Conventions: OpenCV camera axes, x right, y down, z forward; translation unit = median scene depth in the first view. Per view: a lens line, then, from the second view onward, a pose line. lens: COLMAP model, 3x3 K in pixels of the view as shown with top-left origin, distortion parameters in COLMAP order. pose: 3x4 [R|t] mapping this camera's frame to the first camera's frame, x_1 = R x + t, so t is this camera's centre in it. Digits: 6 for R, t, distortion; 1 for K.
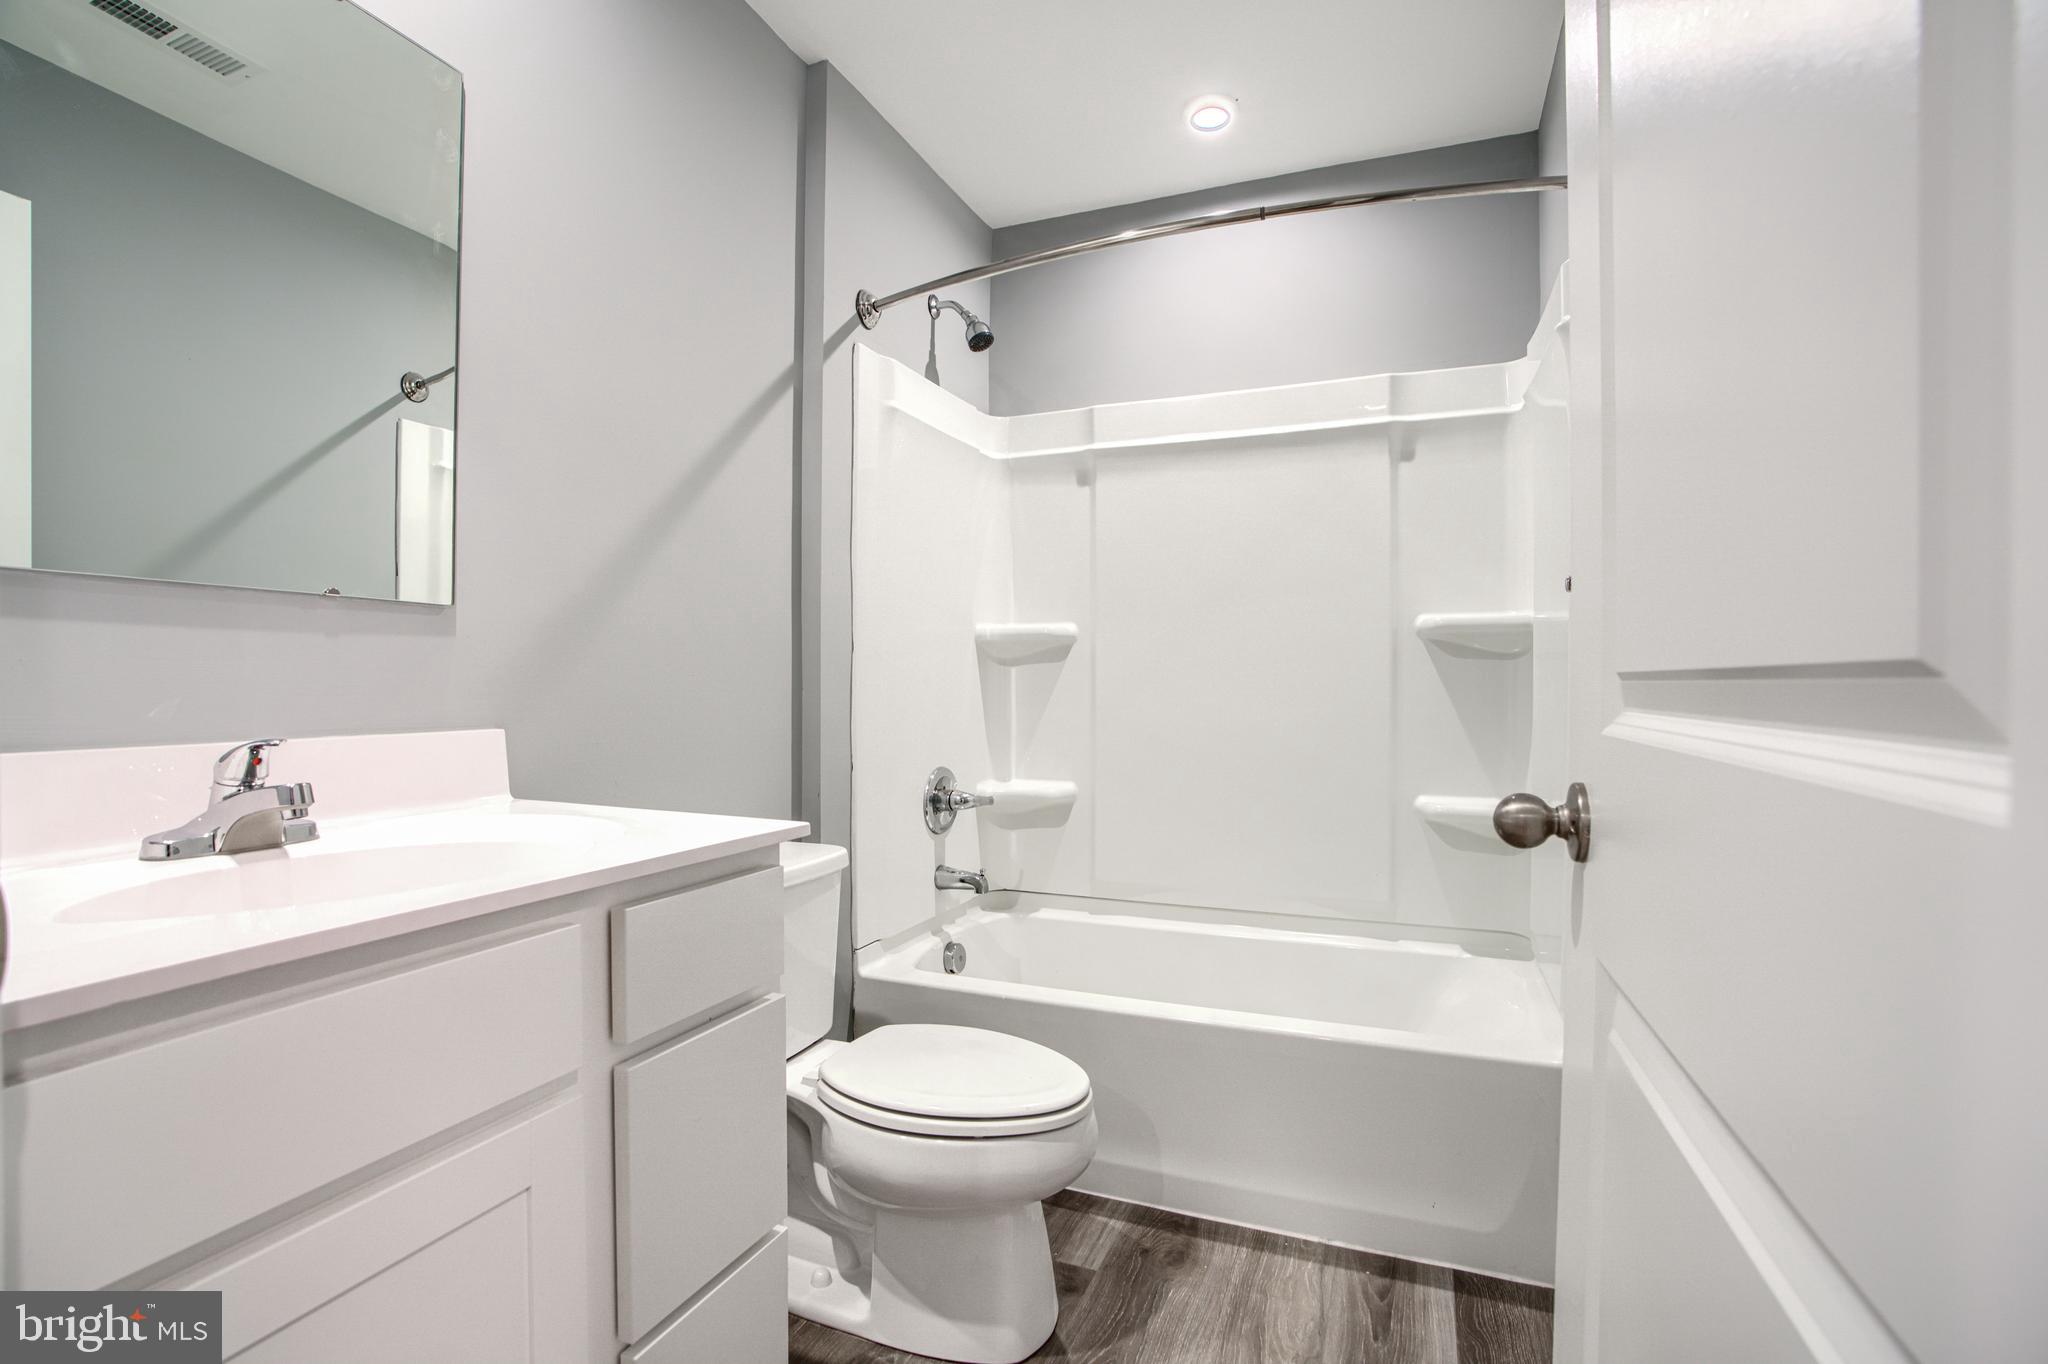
lens RADIAL K [[976.9, 0, 1022.4], [0, 976.9, 690.8], [0, 0, 1]] dist [-0.061102, 0.029516]
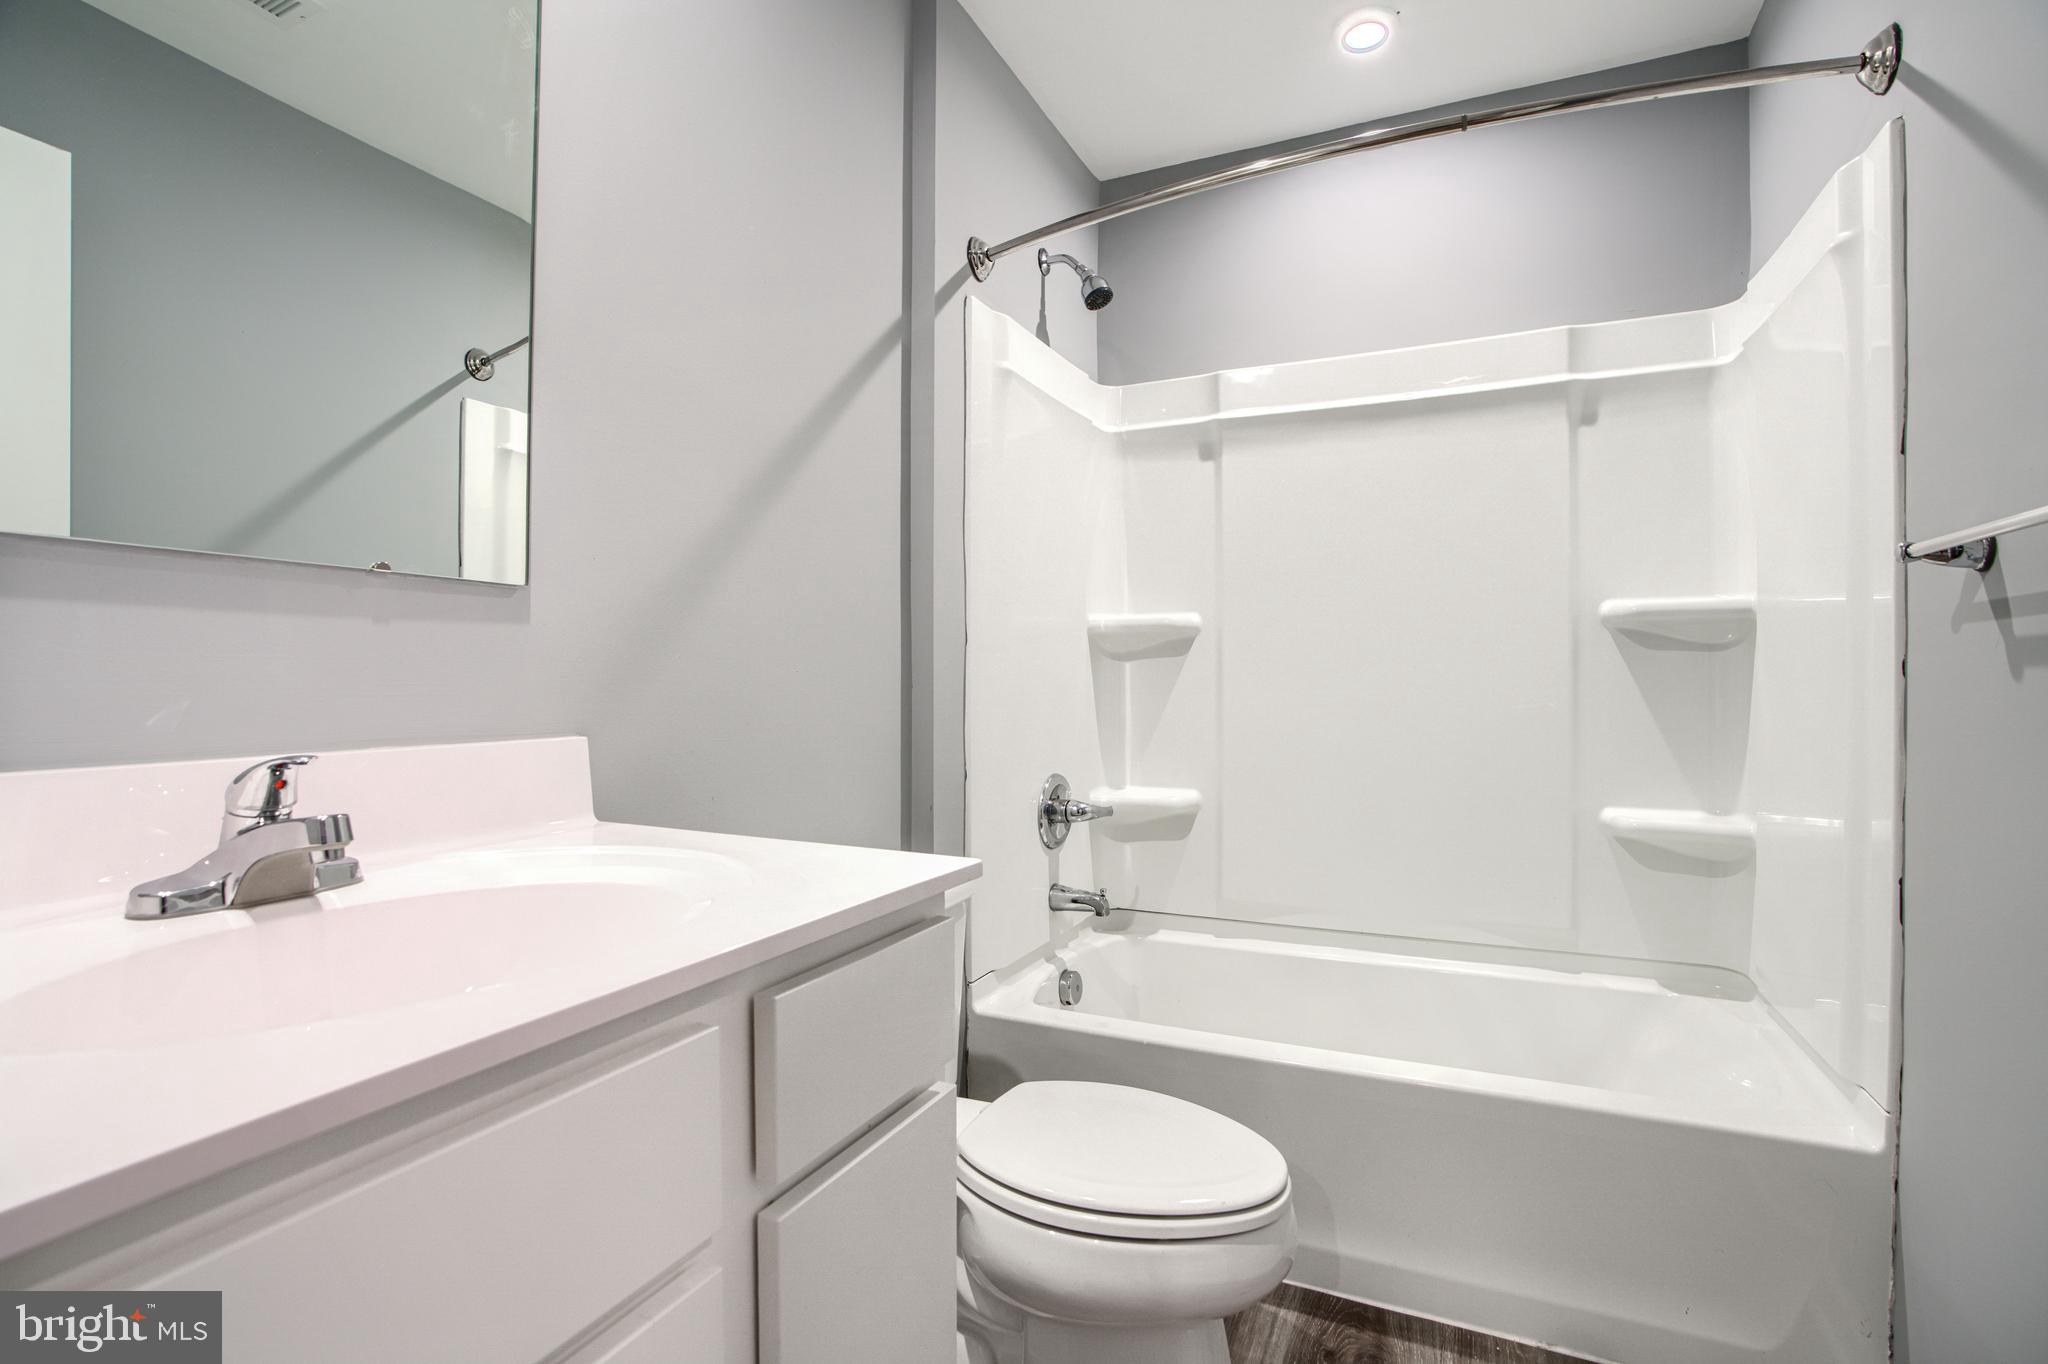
lens RADIAL K [[970.1, 0, 1020.7], [0, 970.1, 683.0], [0, 0, 1]] dist [-0.060018, 0.028323]
pose [[0.998862, -0.002652, -0.047627, -0.086556], [0.002399, 0.999983, -0.005375, -0.000583], [0.047641, 0.005254, 0.998851, 0.132403]]
